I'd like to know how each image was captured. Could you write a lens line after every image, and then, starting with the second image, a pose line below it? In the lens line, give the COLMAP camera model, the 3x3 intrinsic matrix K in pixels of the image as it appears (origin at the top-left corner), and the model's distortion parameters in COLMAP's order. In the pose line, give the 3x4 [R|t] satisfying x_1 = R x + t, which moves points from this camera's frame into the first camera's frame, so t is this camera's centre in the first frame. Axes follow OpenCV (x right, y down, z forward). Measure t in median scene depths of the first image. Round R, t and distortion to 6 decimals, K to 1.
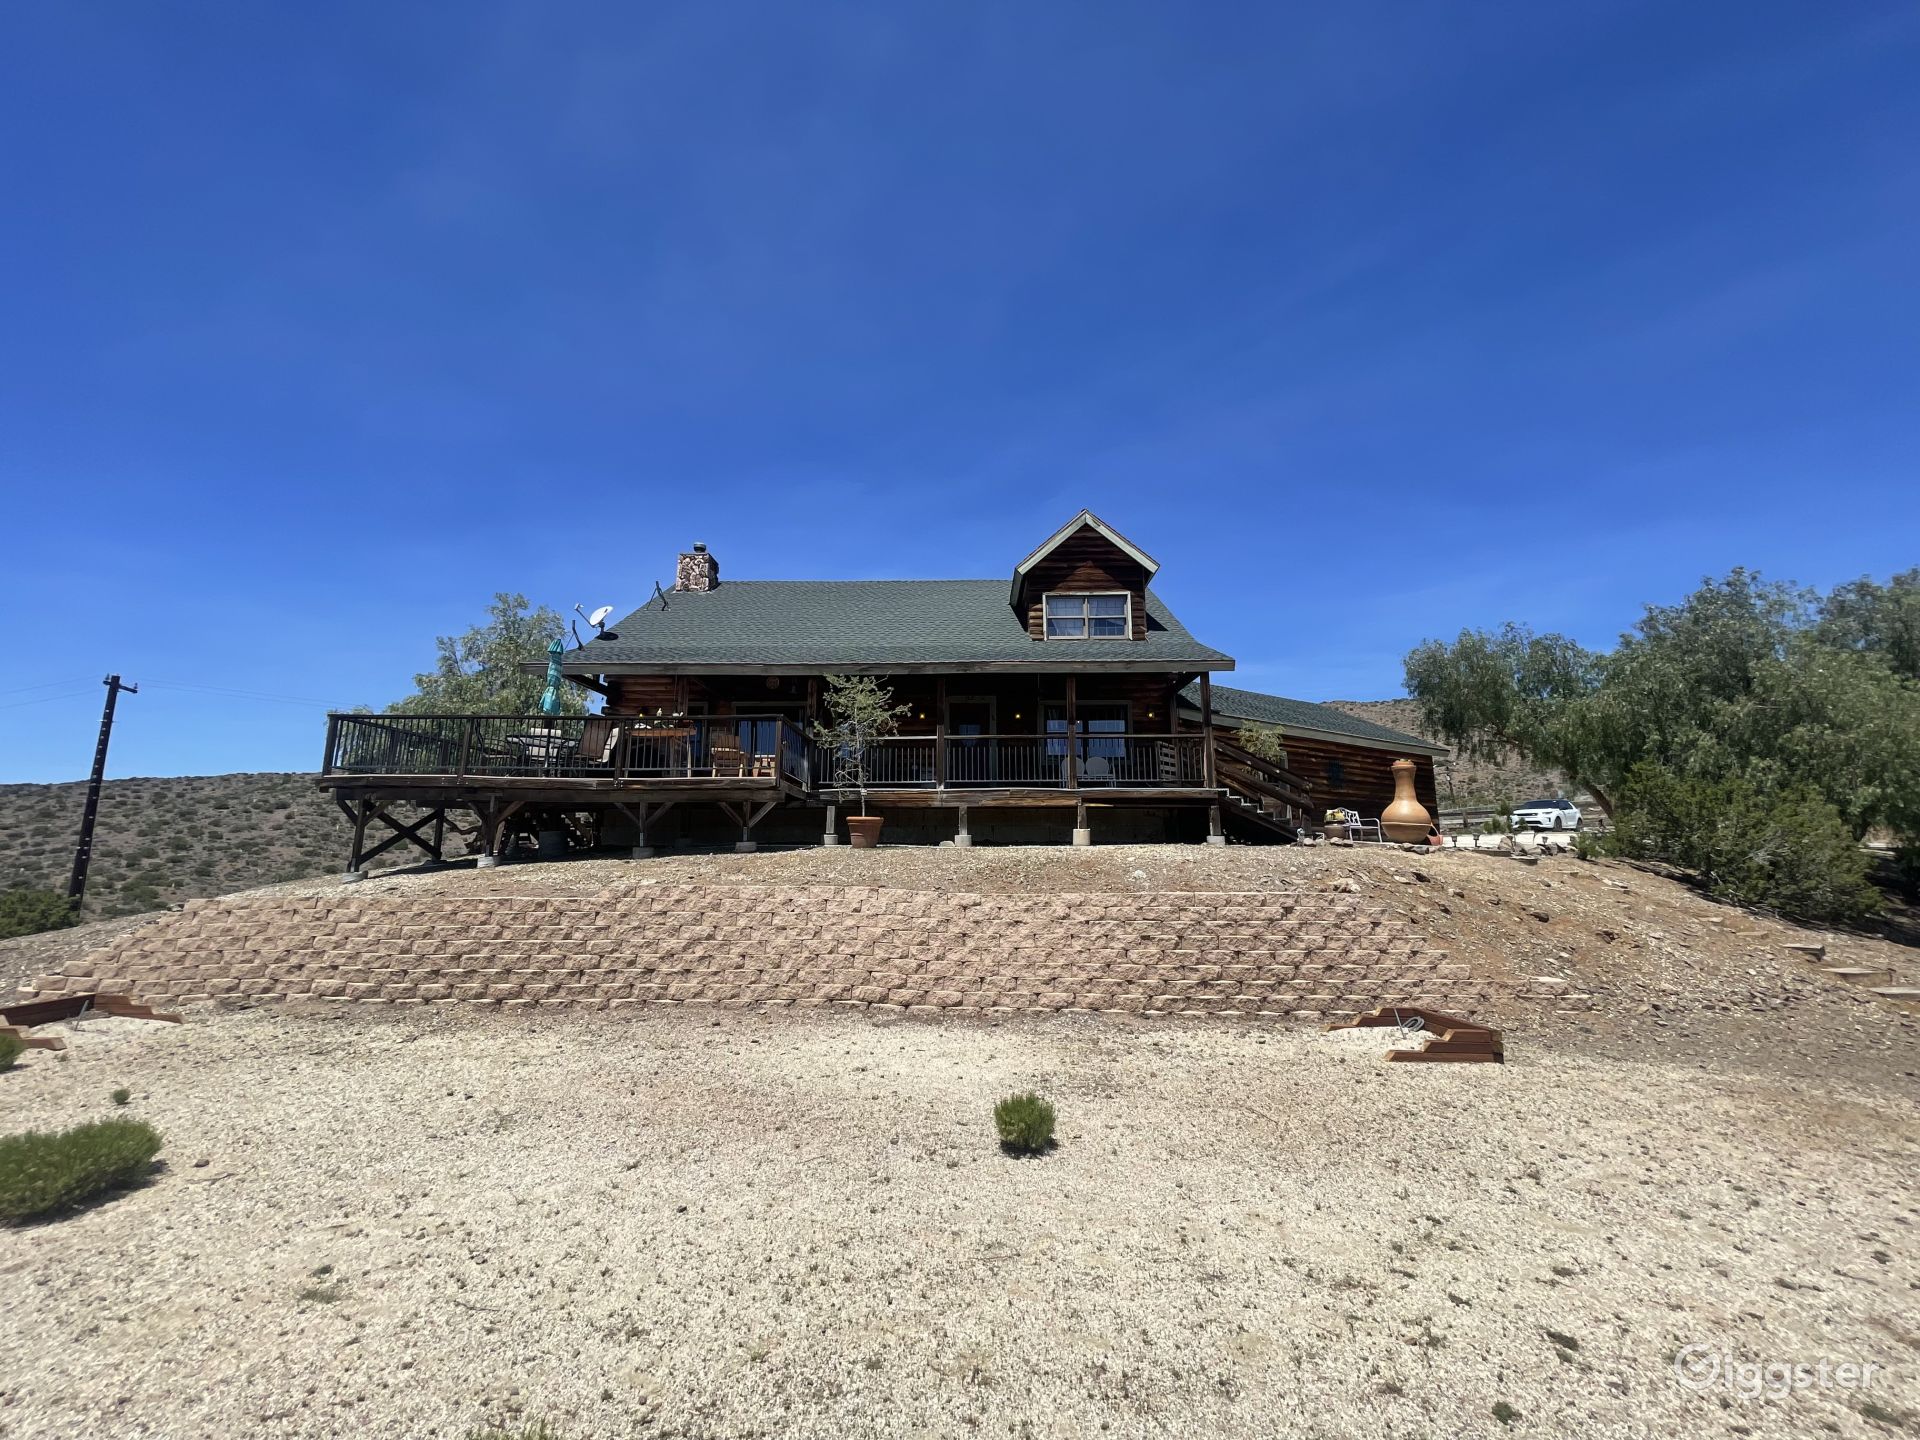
lens RADIAL K [[761.9, 0, 965.4], [0, 761.9, 725.4], [0, 0, 1]] dist [-0.012056, -0.000147]
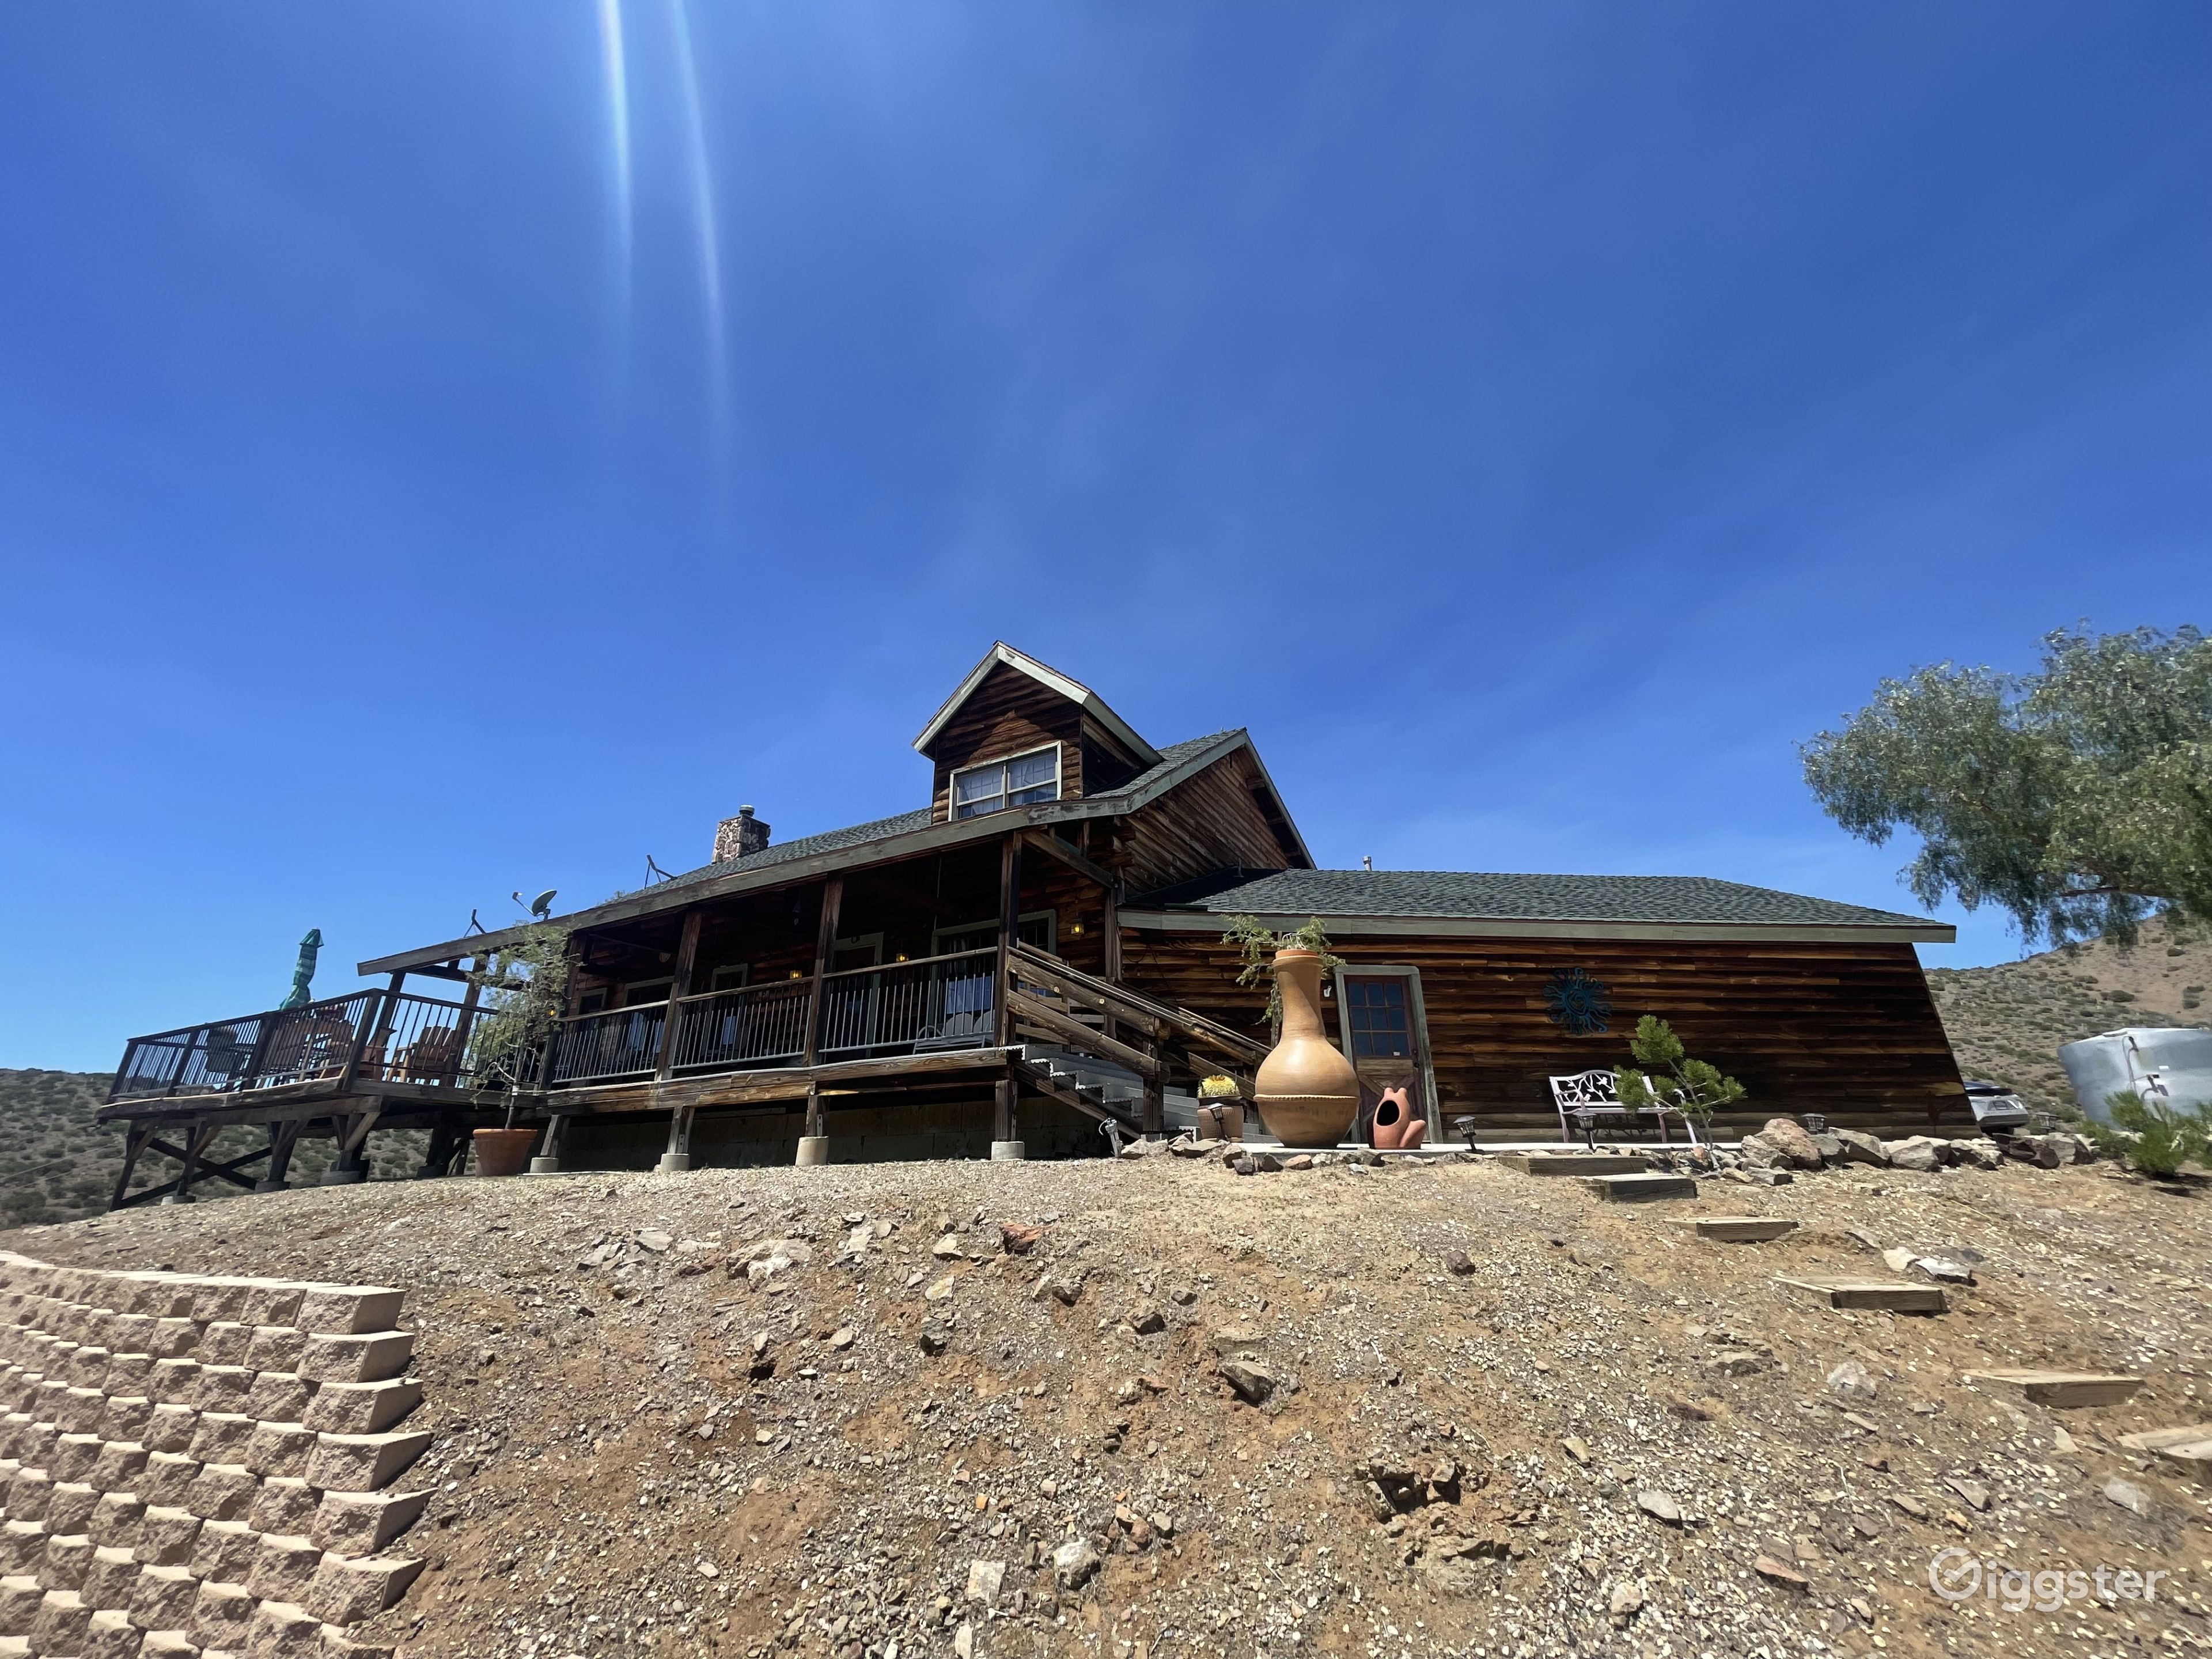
lens RADIAL K [[877.7, 0, 1102.4], [0, 877.7, 830.3], [0, 0, 1]] dist [-0.012056, -0.000147]
pose [[0.890301, -0.182141, -0.417360, 0.612915], [0.090881, 0.969154, -0.229086, 0.076046], [0.446212, 0.166025, 0.879392, 0.437847]]
